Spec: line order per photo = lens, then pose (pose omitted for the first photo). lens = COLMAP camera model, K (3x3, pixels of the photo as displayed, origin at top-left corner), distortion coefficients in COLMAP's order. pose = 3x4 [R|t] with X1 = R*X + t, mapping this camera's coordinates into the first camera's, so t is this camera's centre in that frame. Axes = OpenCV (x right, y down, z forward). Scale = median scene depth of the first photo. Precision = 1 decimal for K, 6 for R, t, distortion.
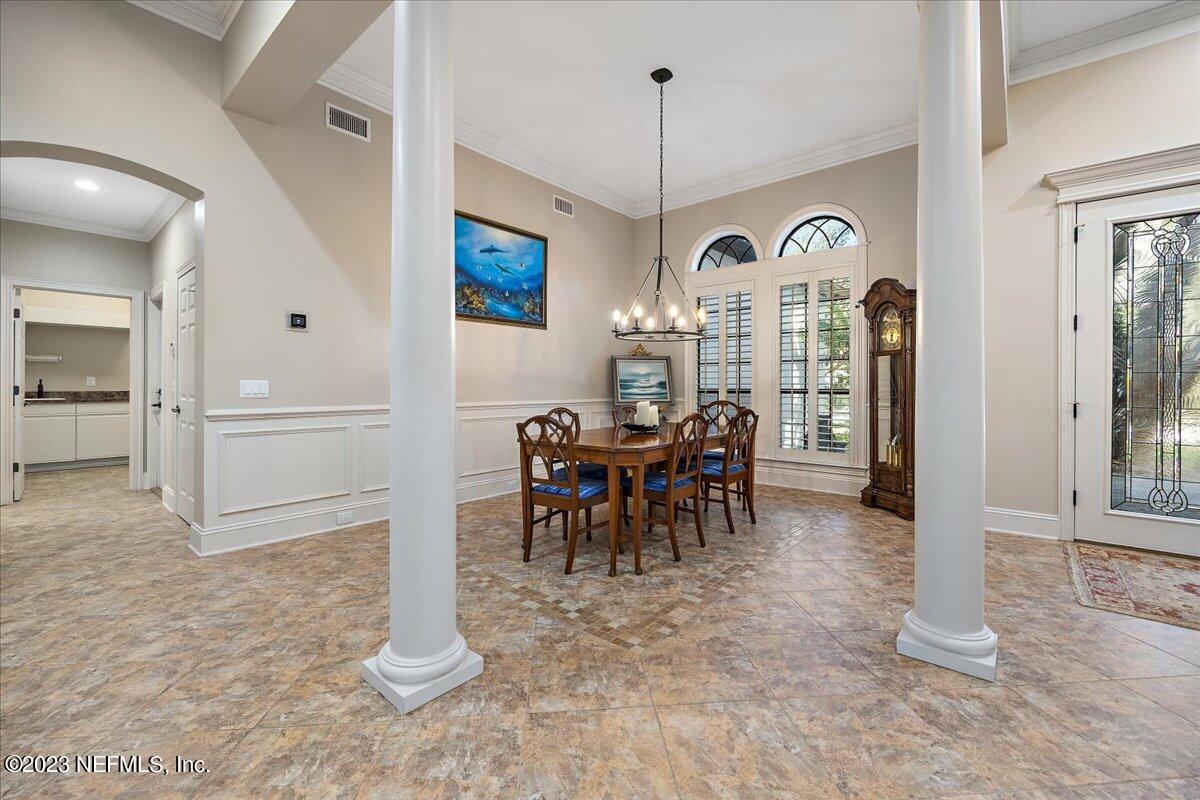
lens RADIAL K [[501.7, 0, 600.7], [0, 501.7, 390.6], [0, 0, 1]] dist [-0.001849, 0.000236]
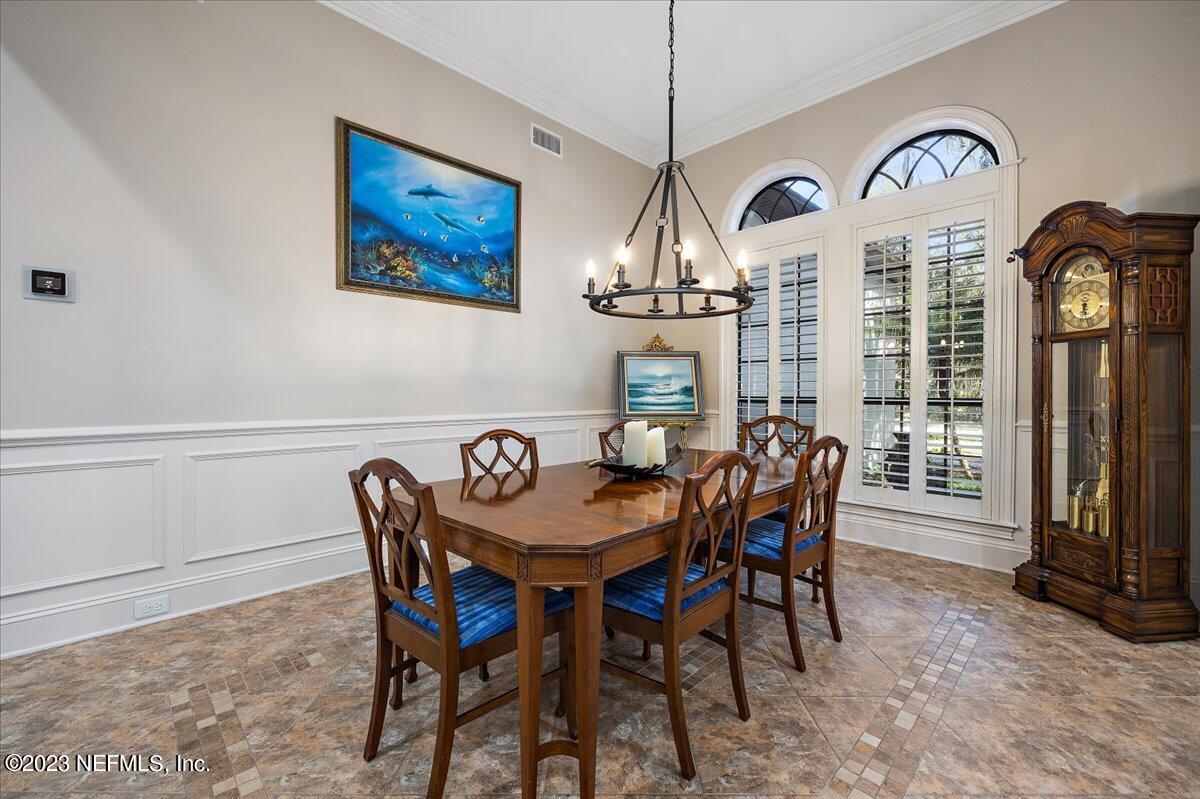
lens RADIAL K [[501.7, 0, 599.8], [0, 501.7, 400.9], [0, 0, 1]] dist [-0.001849, 0.000236]
pose [[0.996725, 0.002393, -0.080834, 0.075187], [-0.001675, 0.999959, 0.008942, -0.004970], [0.080852, -0.008777, 0.996688, 0.370942]]
